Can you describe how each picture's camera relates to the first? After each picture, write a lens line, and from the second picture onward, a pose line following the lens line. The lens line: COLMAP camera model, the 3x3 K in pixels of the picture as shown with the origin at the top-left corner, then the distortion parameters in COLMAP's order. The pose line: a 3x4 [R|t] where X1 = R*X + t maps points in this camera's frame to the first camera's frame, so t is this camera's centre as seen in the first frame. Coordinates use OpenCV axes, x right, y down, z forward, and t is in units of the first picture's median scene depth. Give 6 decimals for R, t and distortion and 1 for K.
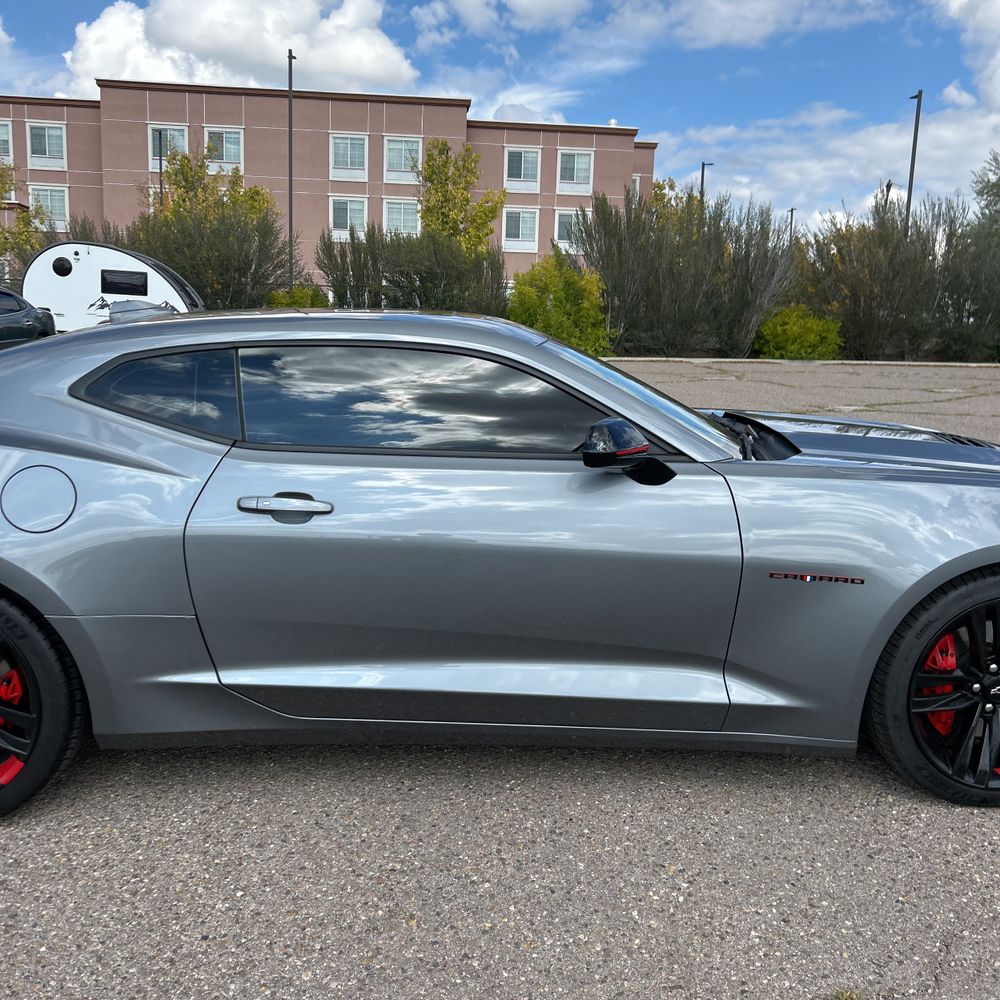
lens RADIAL K [[1036.0, 0, 500.0], [0, 1036.0, 500.0], [0, 0, 1]] dist [0.069984, -0.167945]
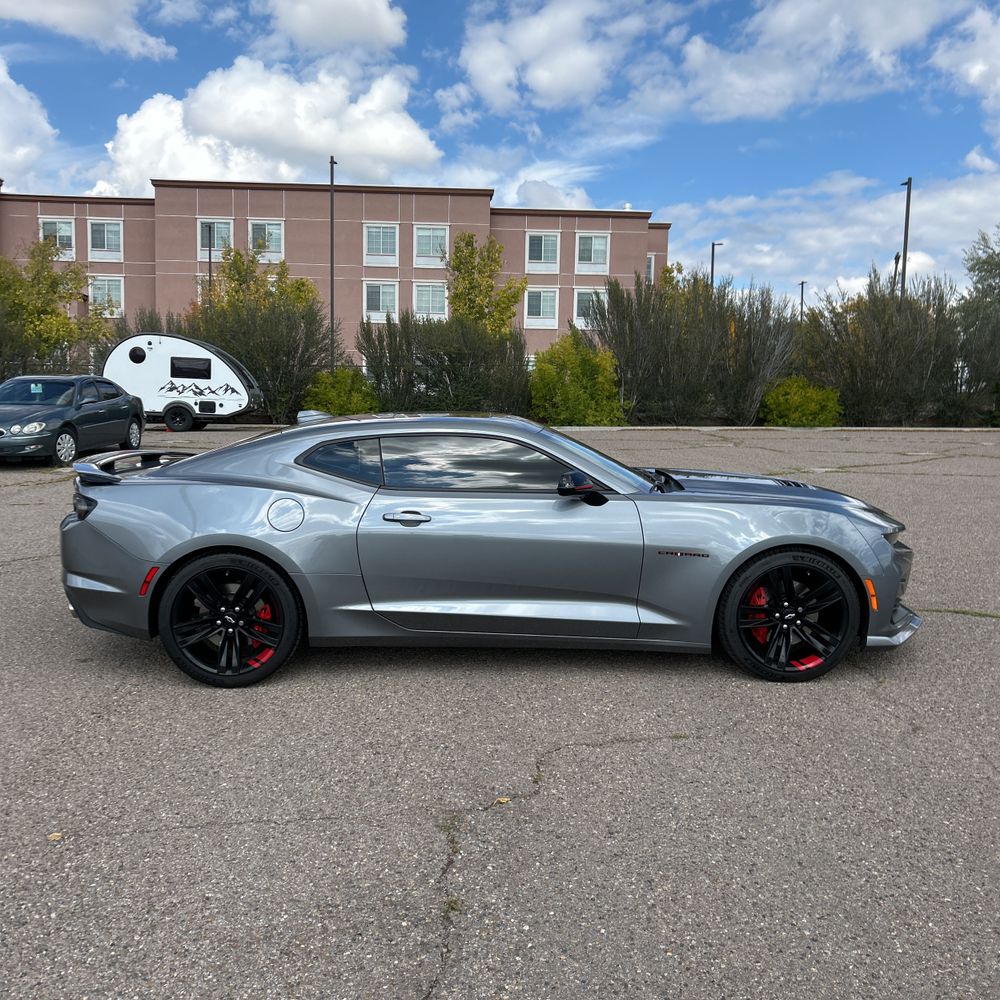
lens RADIAL K [[1038.6, 0, 449.1], [0, 1038.6, 501.6], [0, 0, 1]] dist [0.019455, -0.004972]
pose [[0.997322, -0.008592, -0.072625, 0.001345], [0.003953, 0.997956, -0.063788, 0.008972], [0.073025, 0.063330, 0.995317, -0.084660]]
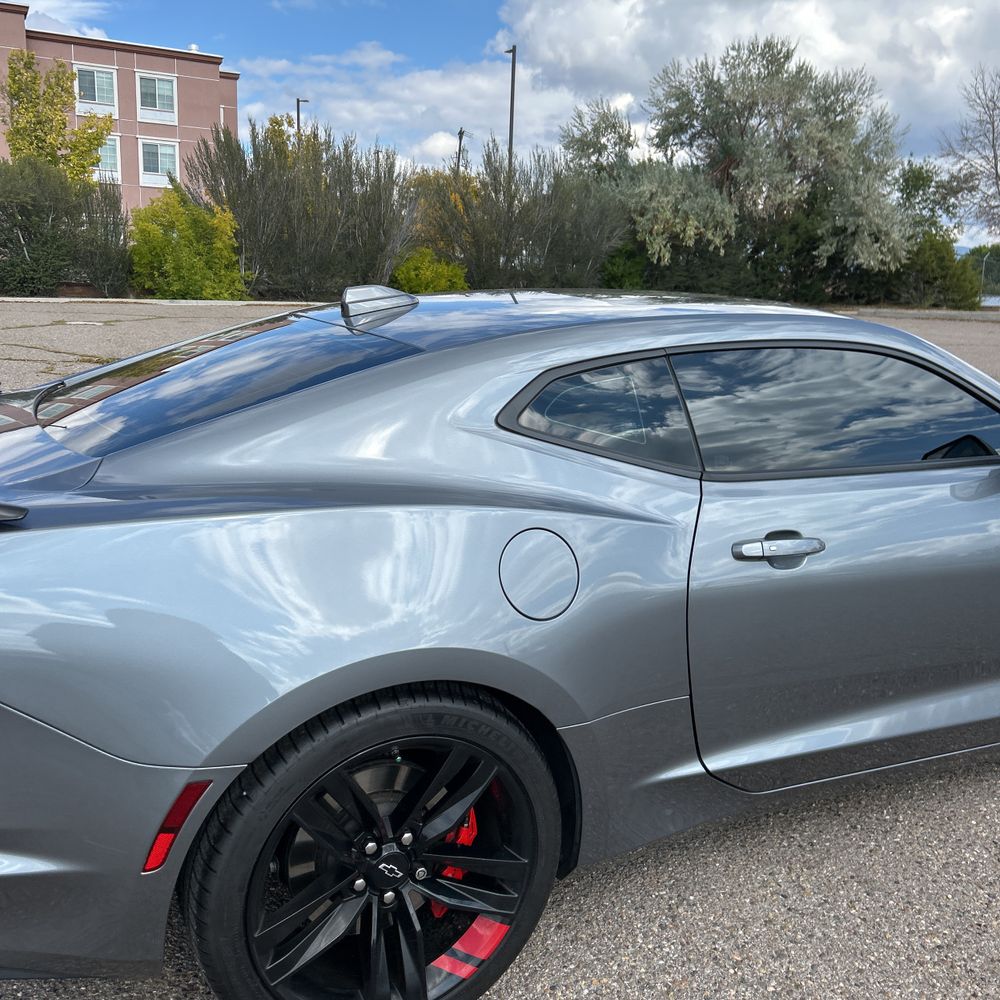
lens RADIAL K [[1038.6, 0, 449.1], [0, 1038.6, 501.6], [0, 0, 1]] dist [0.019455, -0.004972]
pose [[0.932854, -0.068020, 0.353776, -0.063401], [0.046829, 0.996577, 0.068130, -0.008345], [-0.357199, -0.046988, 0.932846, 0.024504]]
